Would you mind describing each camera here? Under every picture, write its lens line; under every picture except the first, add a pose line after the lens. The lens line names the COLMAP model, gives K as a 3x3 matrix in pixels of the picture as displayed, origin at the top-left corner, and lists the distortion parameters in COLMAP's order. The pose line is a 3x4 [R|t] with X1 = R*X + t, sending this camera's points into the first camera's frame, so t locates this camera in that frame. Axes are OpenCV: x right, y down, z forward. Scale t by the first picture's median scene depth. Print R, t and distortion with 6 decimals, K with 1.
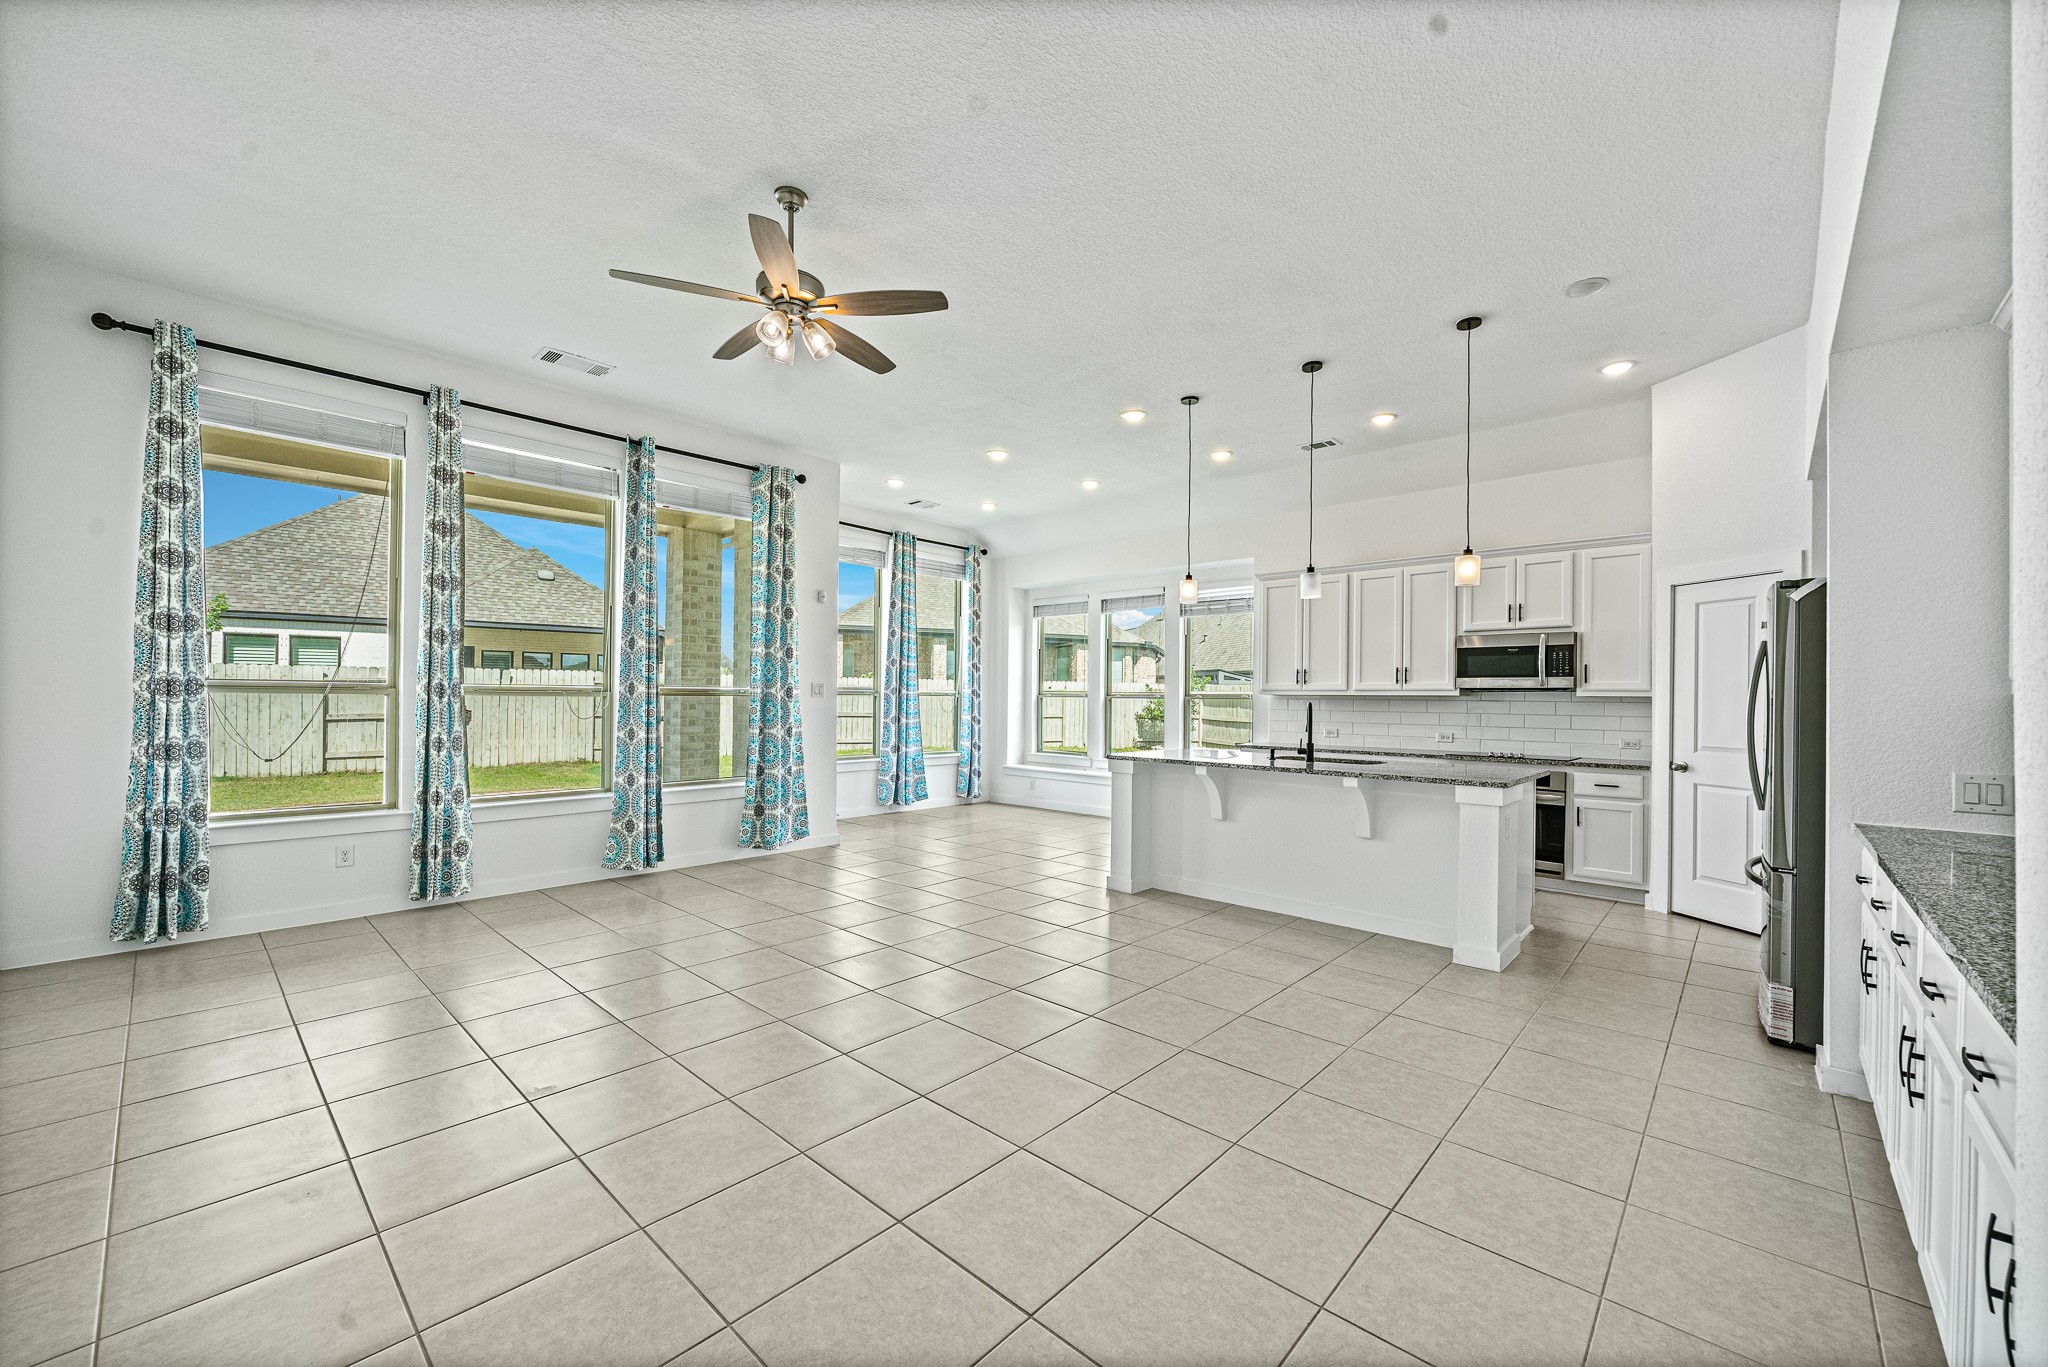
lens RADIAL K [[787.3, 0, 1050.2], [0, 787.3, 689.3], [0, 0, 1]] dist [-0.006890, 0.000347]
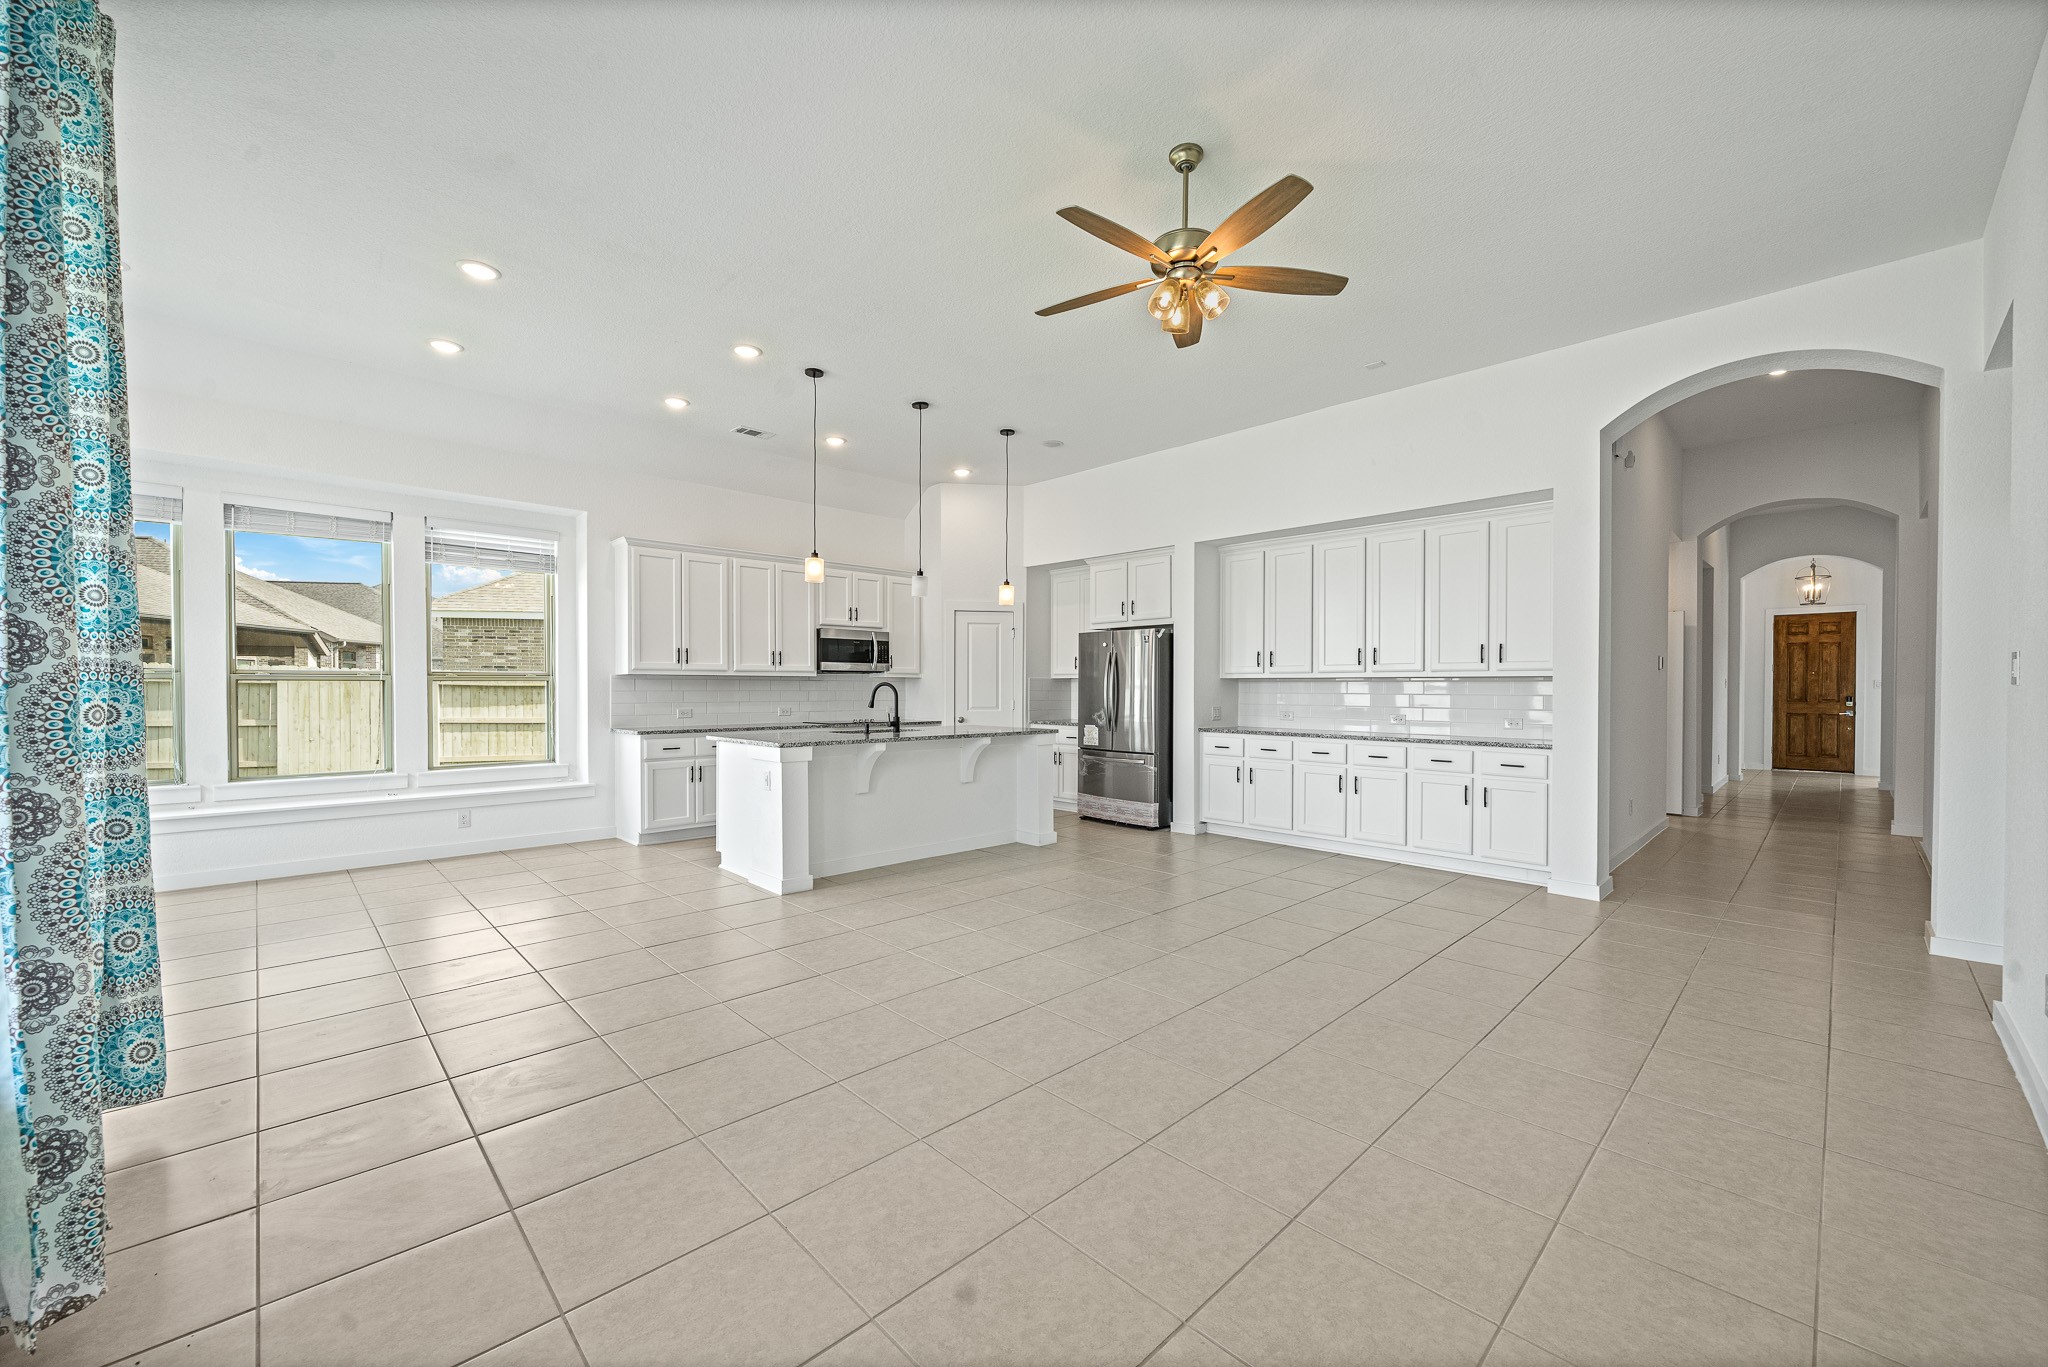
lens RADIAL K [[787.3, 0, 1015.6], [0, 787.3, 688.8], [0, 0, 1]] dist [-0.006890, 0.000347]
pose [[0.080989, -0.014834, 0.996605, -0.747544], [-0.012052, 0.999802, 0.015861, 0.004639], [-0.996642, -0.013295, 0.080794, 0.644866]]
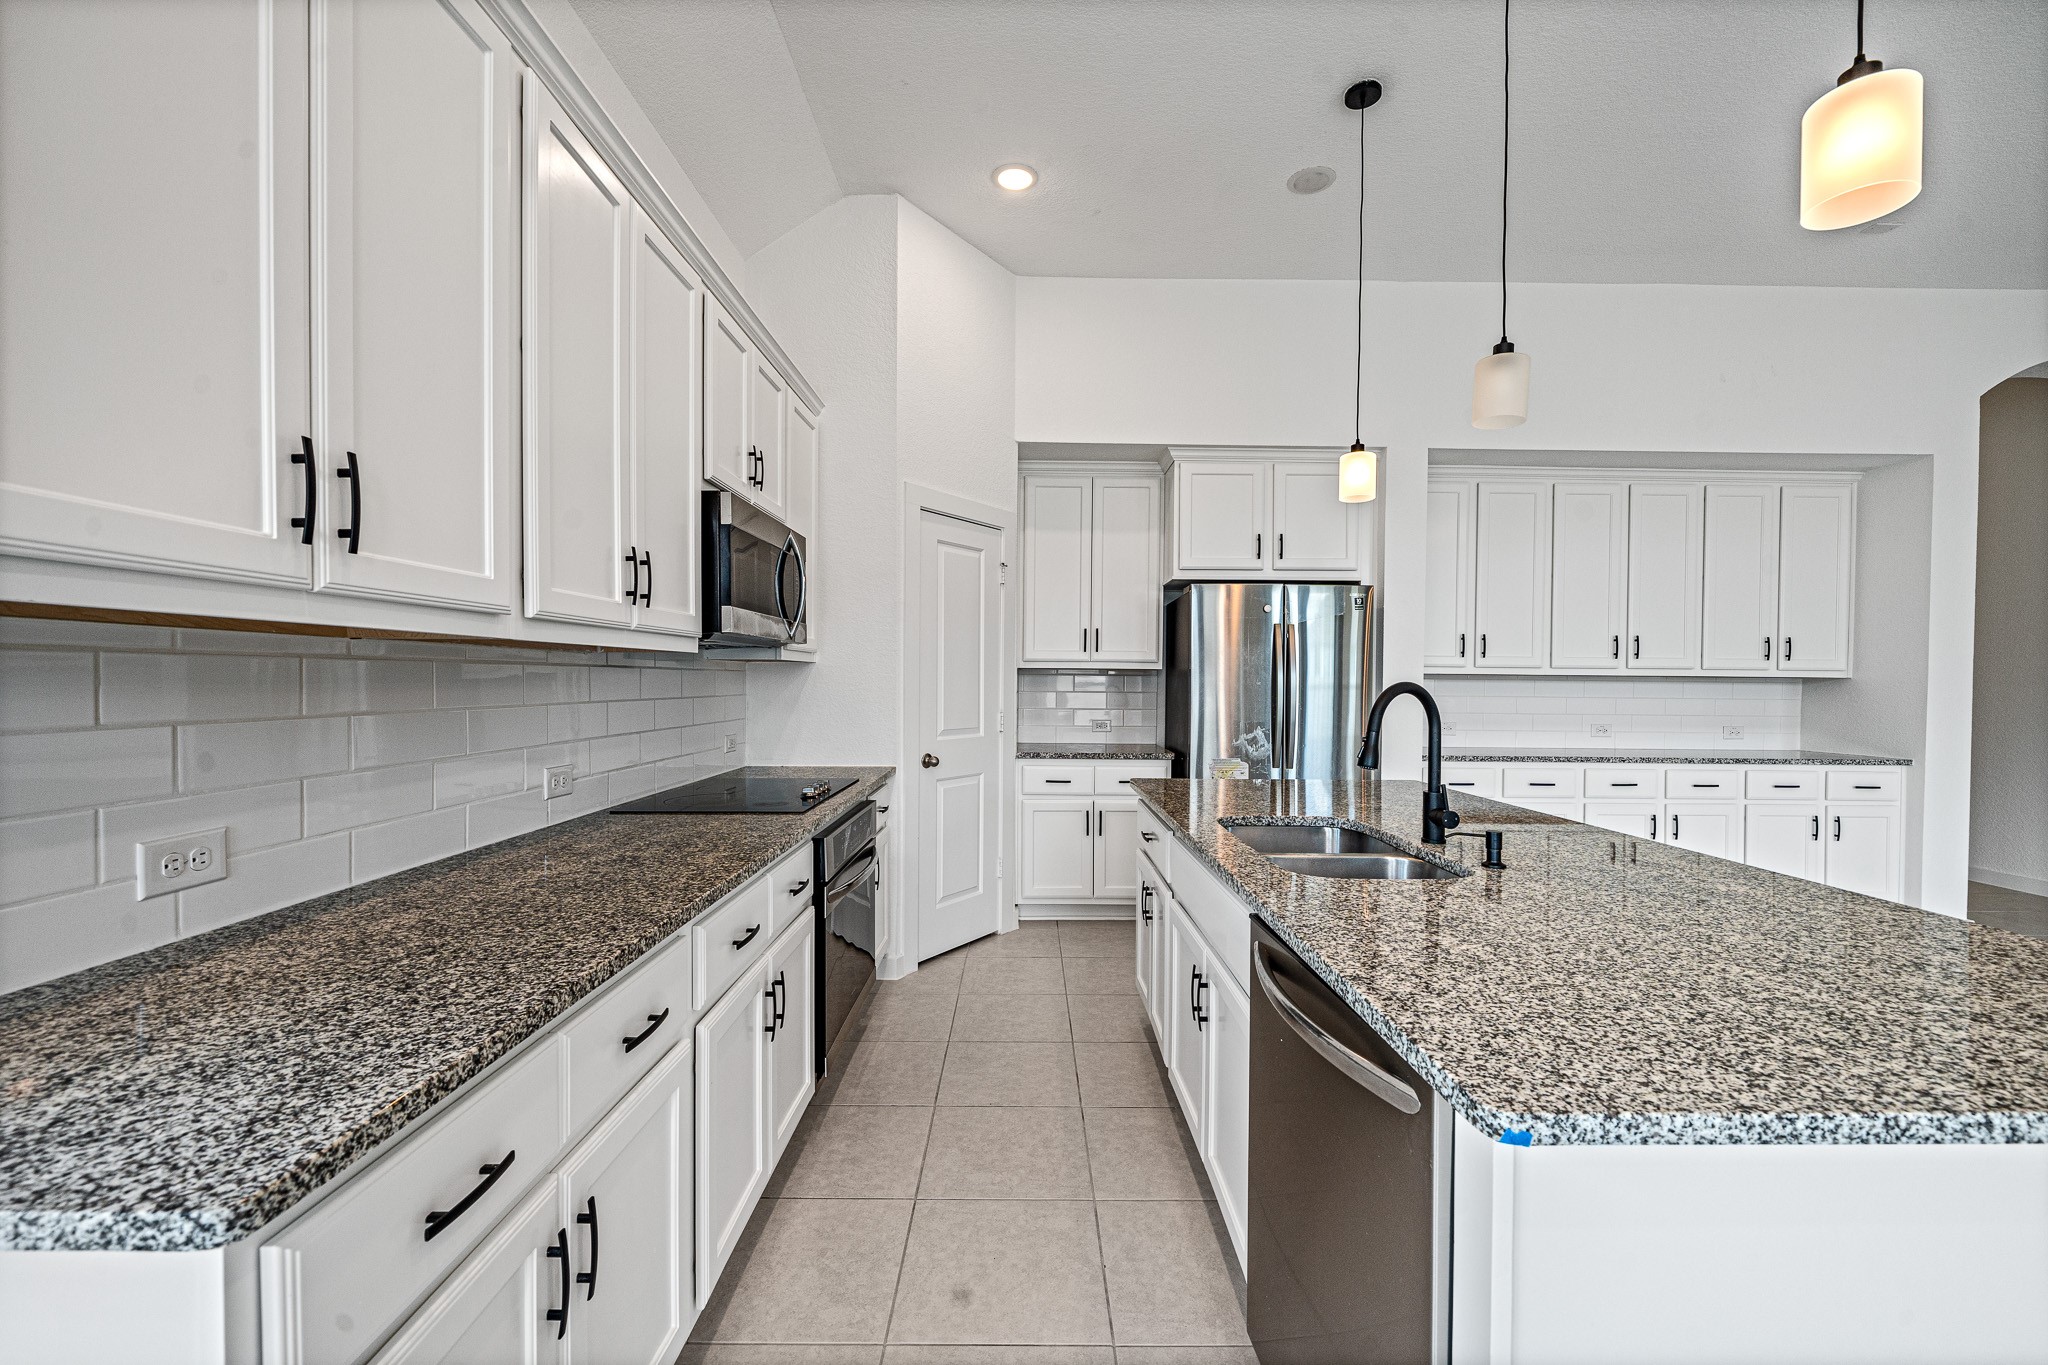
lens RADIAL K [[821.8, 0, 1025.1], [0, 821.8, 688.1], [0, 0, 1]] dist [-0.004650, -0.000780]
pose [[-0.670123, -0.027297, 0.741748, 0.151504], [-0.025027, 0.999586, 0.014175, 0.016409], [-0.741828, -0.009065, -0.670529, 1.249164]]
